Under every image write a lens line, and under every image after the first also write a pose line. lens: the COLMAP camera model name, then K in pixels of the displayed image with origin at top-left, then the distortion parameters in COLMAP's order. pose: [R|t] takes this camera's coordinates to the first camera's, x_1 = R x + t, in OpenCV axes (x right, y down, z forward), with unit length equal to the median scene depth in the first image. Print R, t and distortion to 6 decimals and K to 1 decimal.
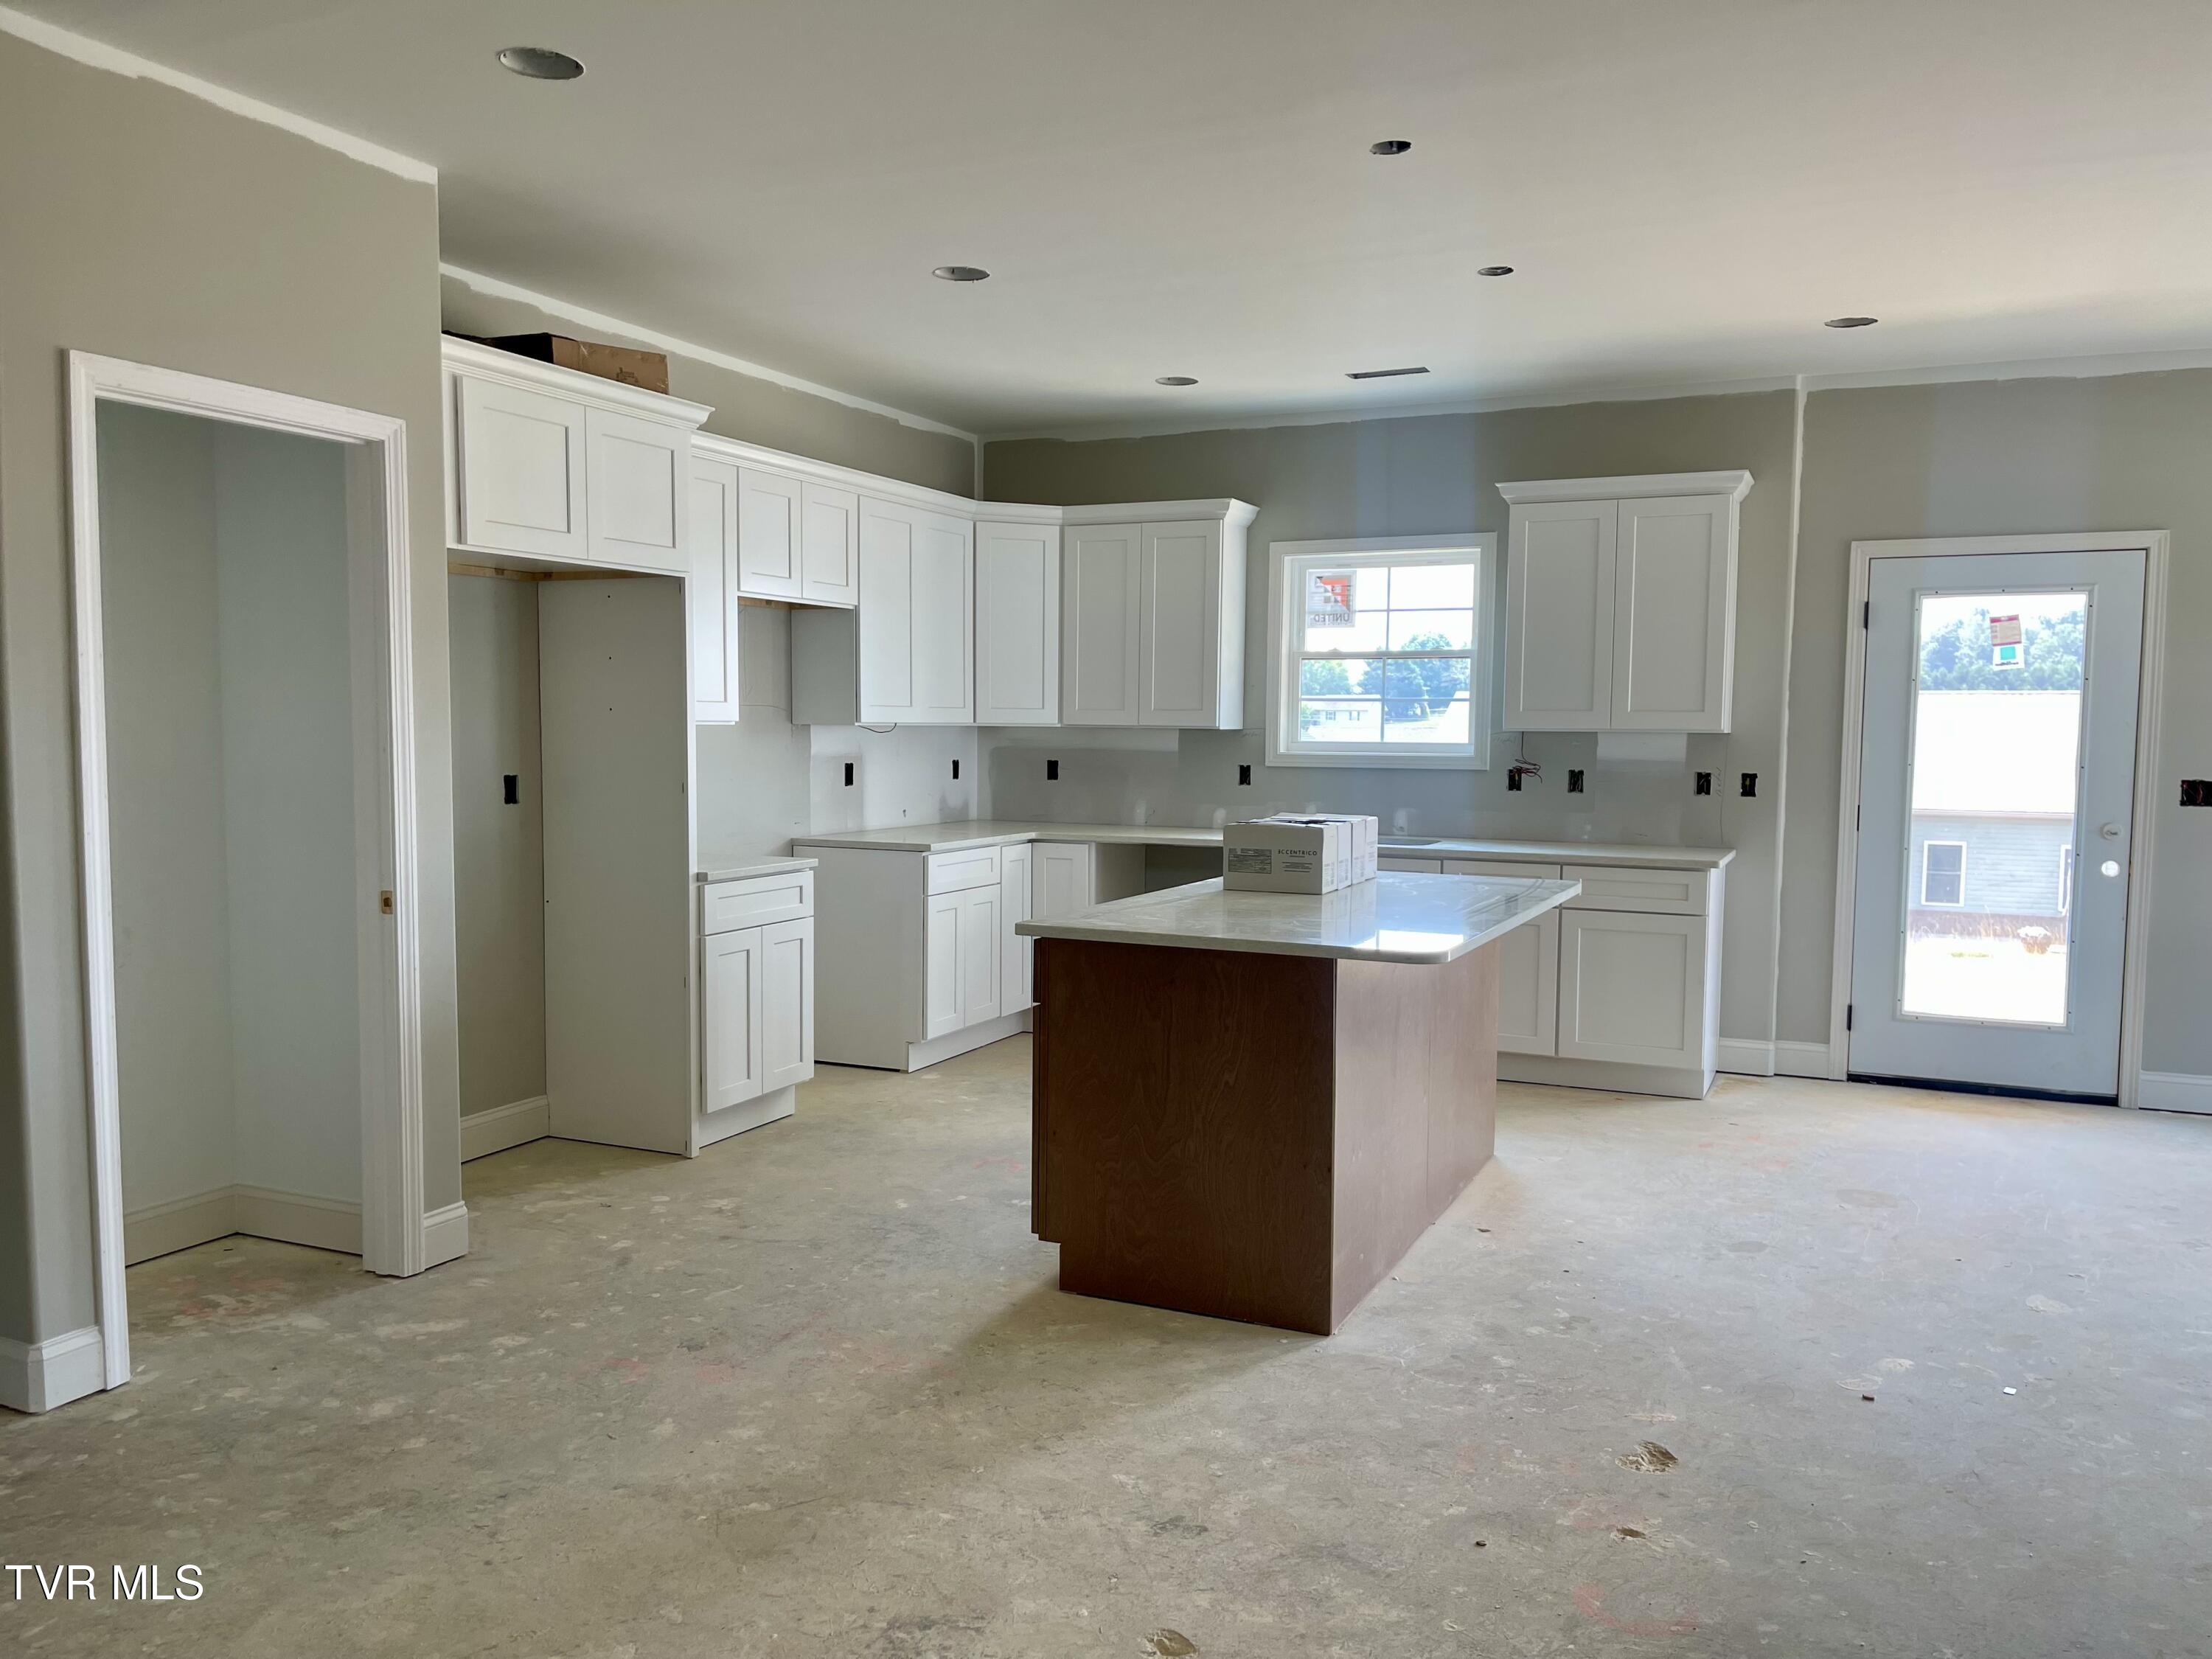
lens RADIAL K [[1669.5, 0, 1106.0], [0, 1669.5, 829.5], [0, 0, 1]] dist [0.047717, -0.048876]
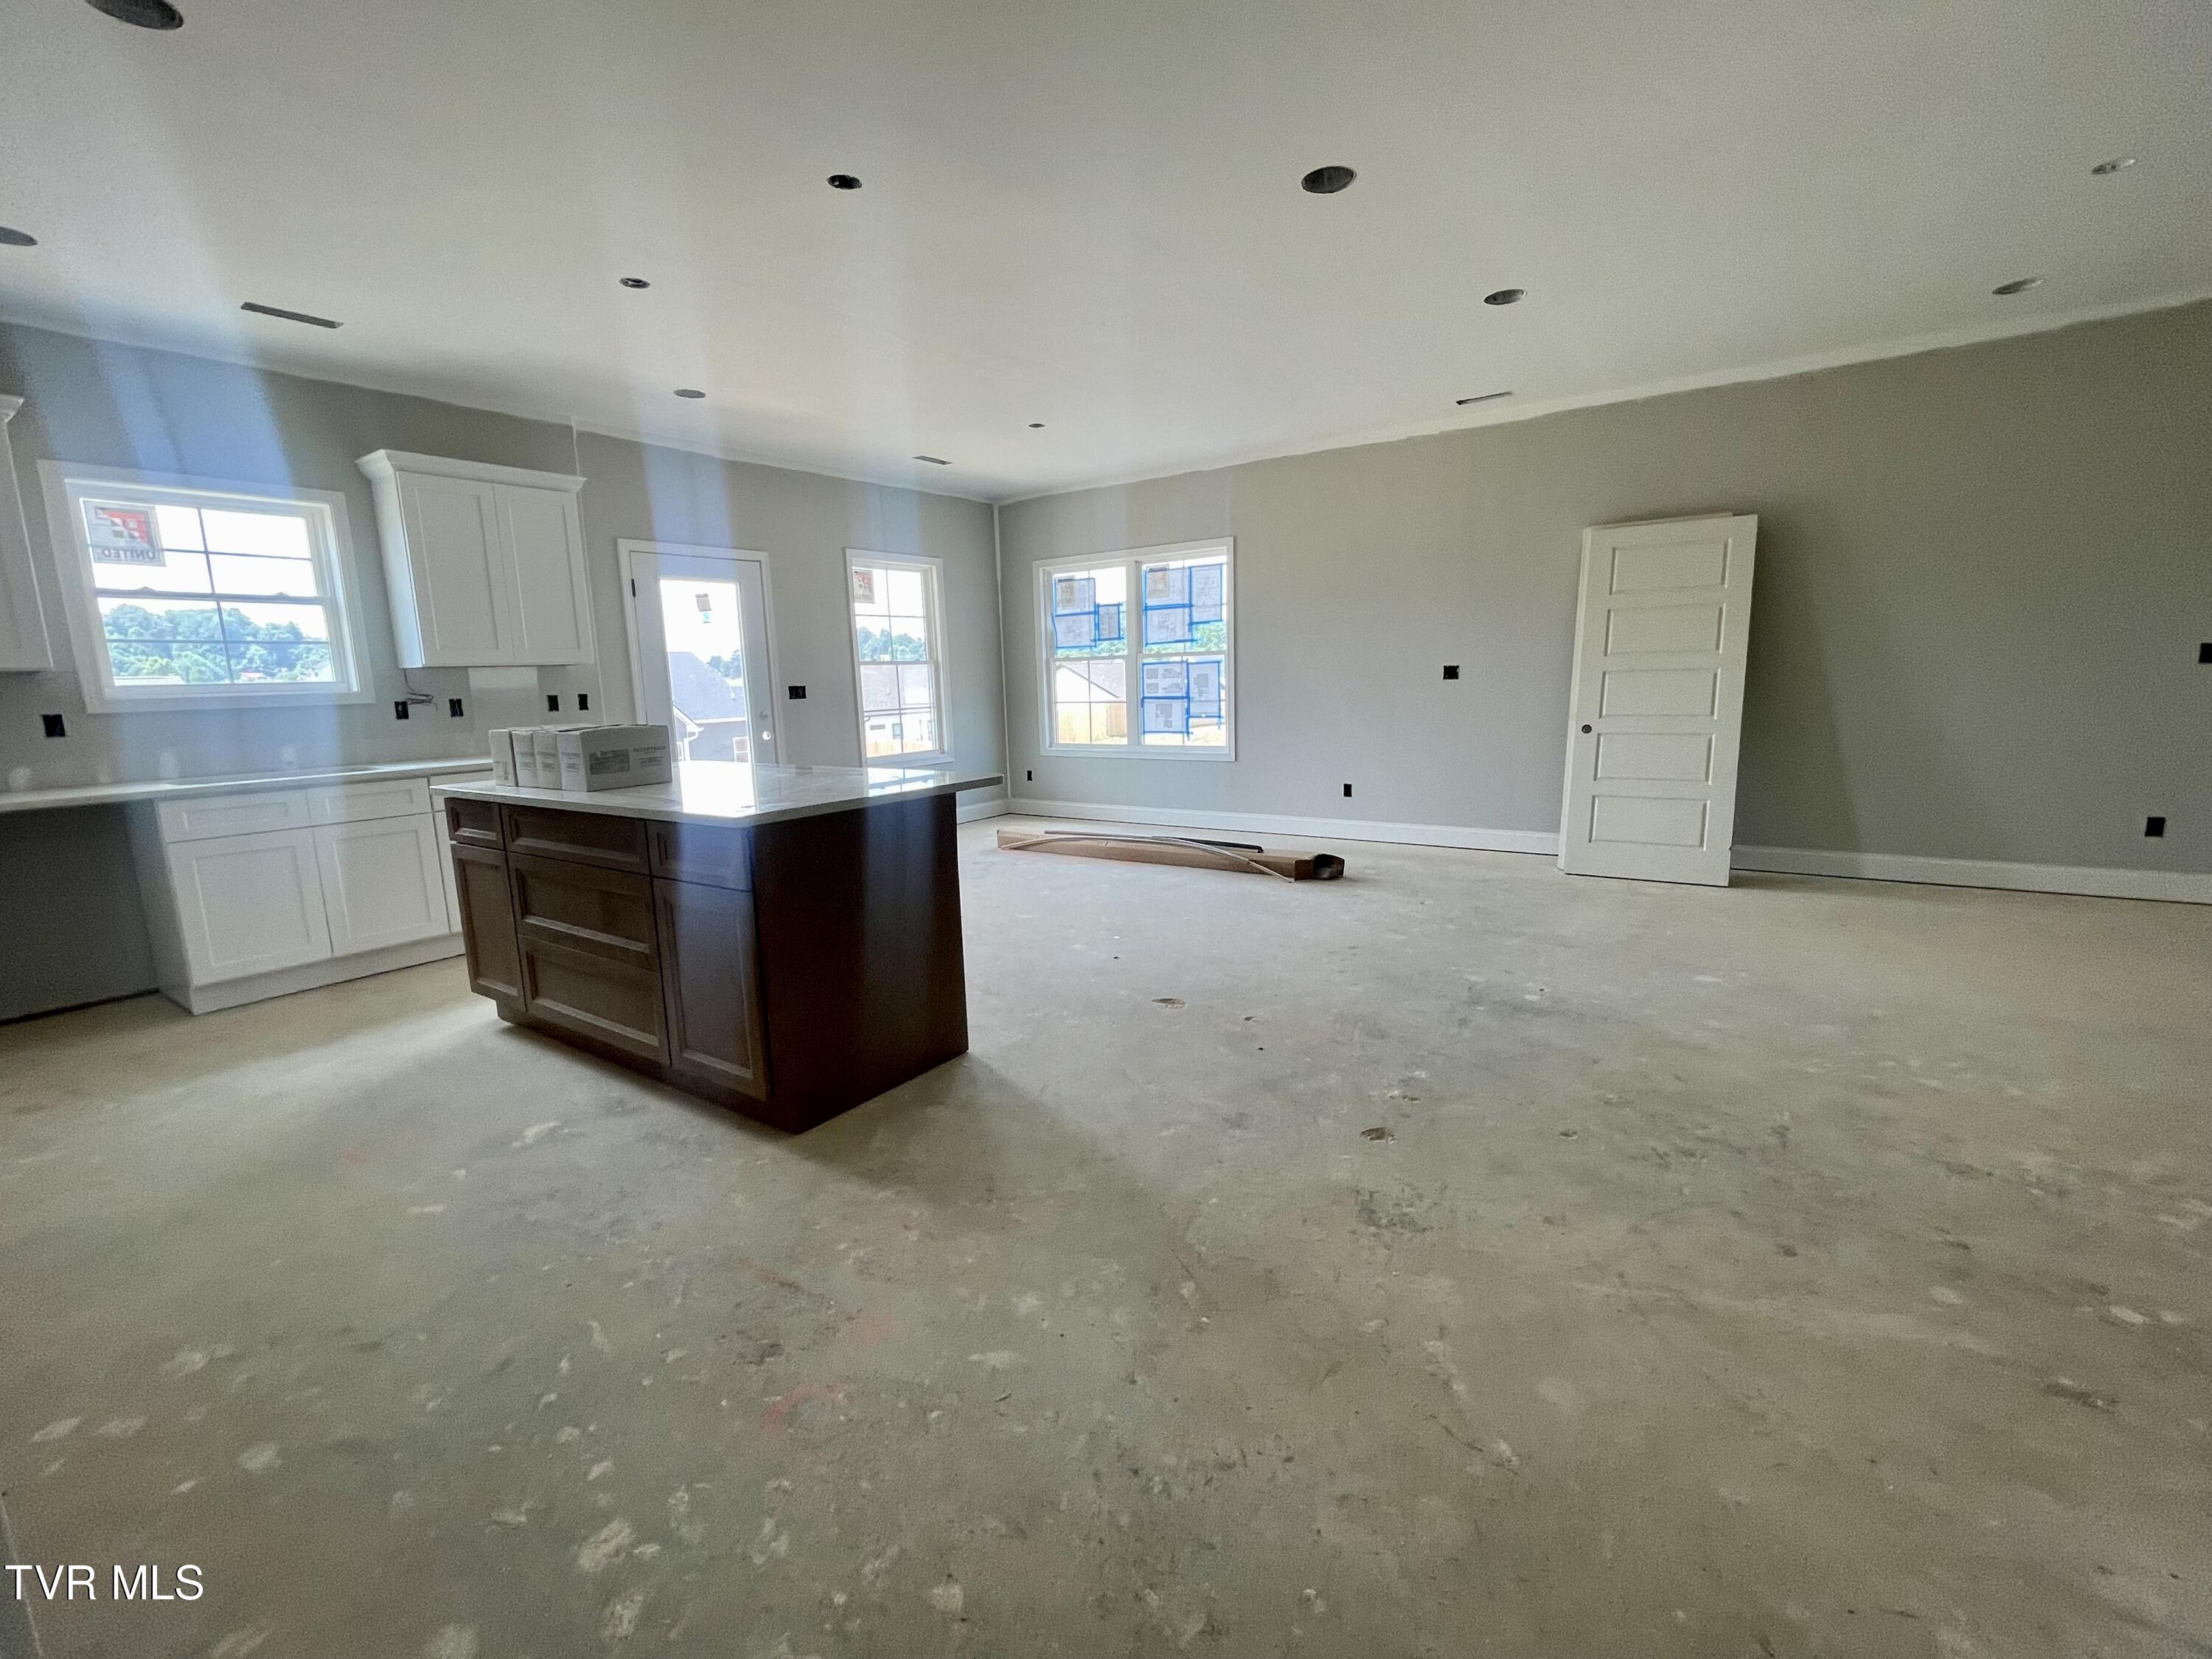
lens RADIAL K [[962.9, 0, 1091.6], [0, 962.9, 826.7], [0, 0, 1]] dist [-0.000641, 0.000154]
pose [[0.189035, -0.167546, 0.967571, -0.380597], [0.098919, 0.983573, 0.150991, -0.003035], [-0.976975, 0.067169, 0.202503, 0.437684]]
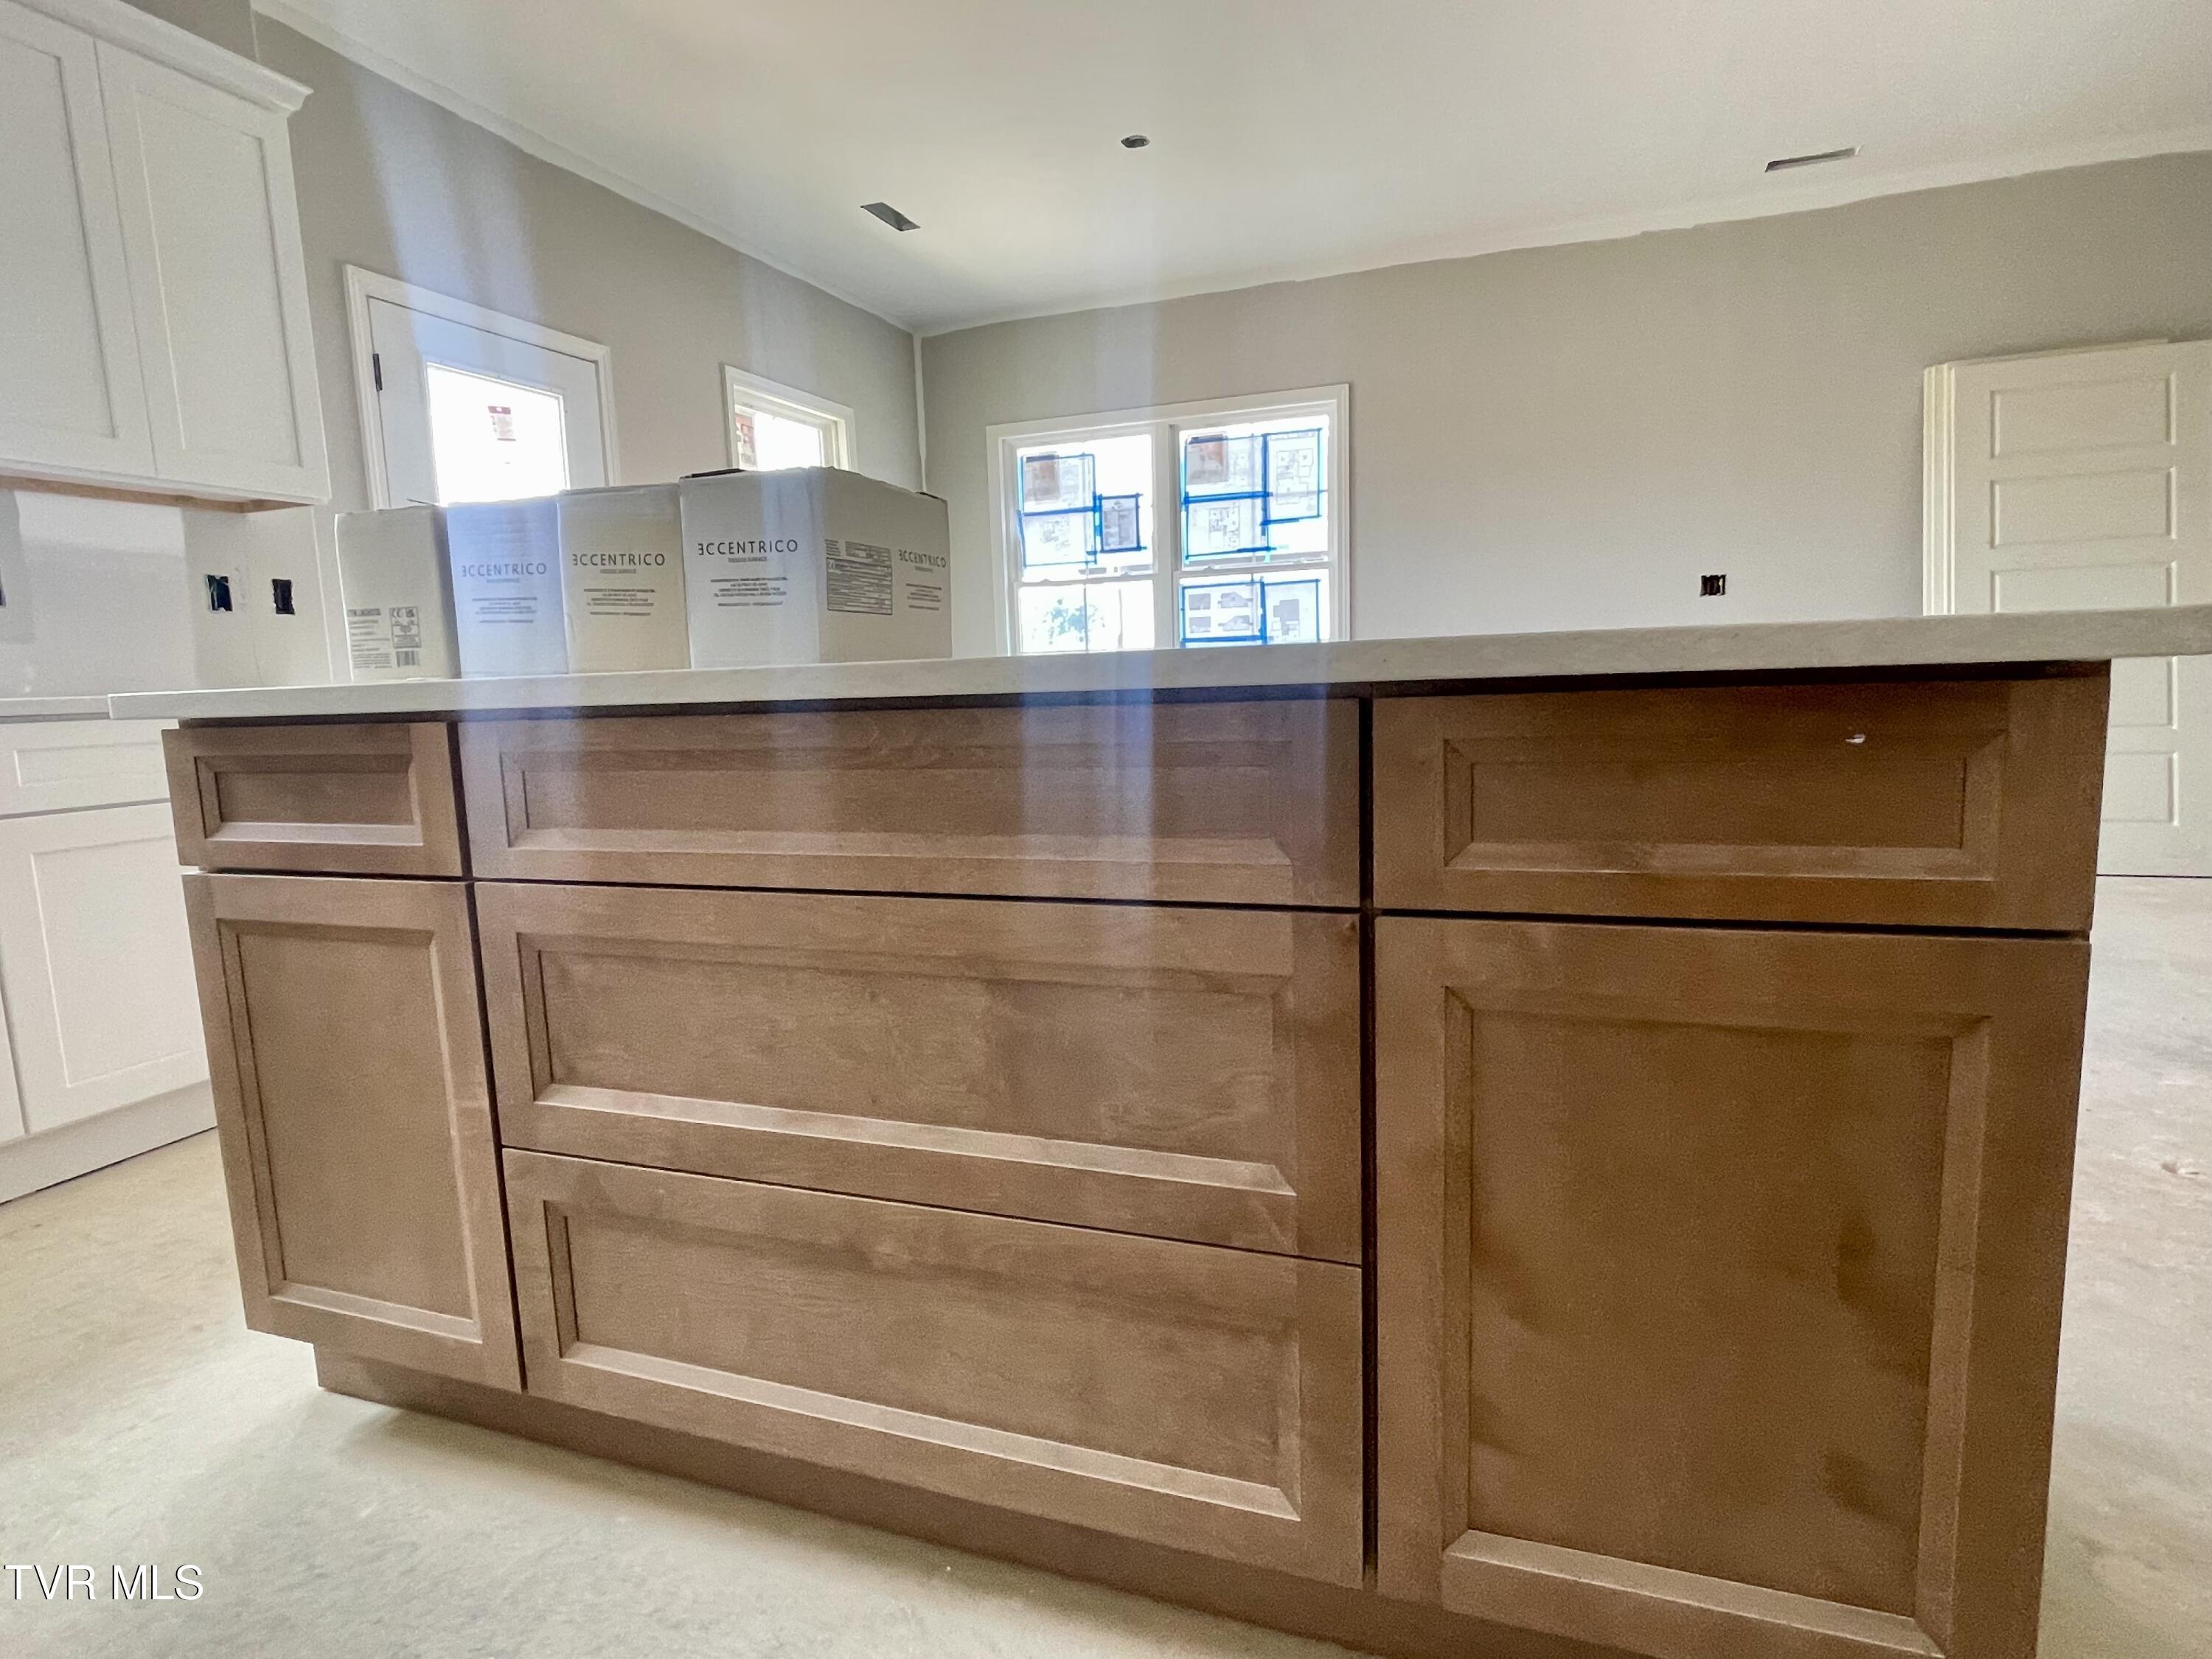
lens RADIAL K [[1218.7, 0, 1097.2], [0, 1218.7, 837.4], [0, 0, 1]] dist [-0.003765, -0.001157]
pose [[-0.063508, -0.143243, 0.987648, -0.144005], [0.101599, 0.983576, 0.149186, 0.031013], [-0.992796, 0.109818, -0.047912, 0.756878]]
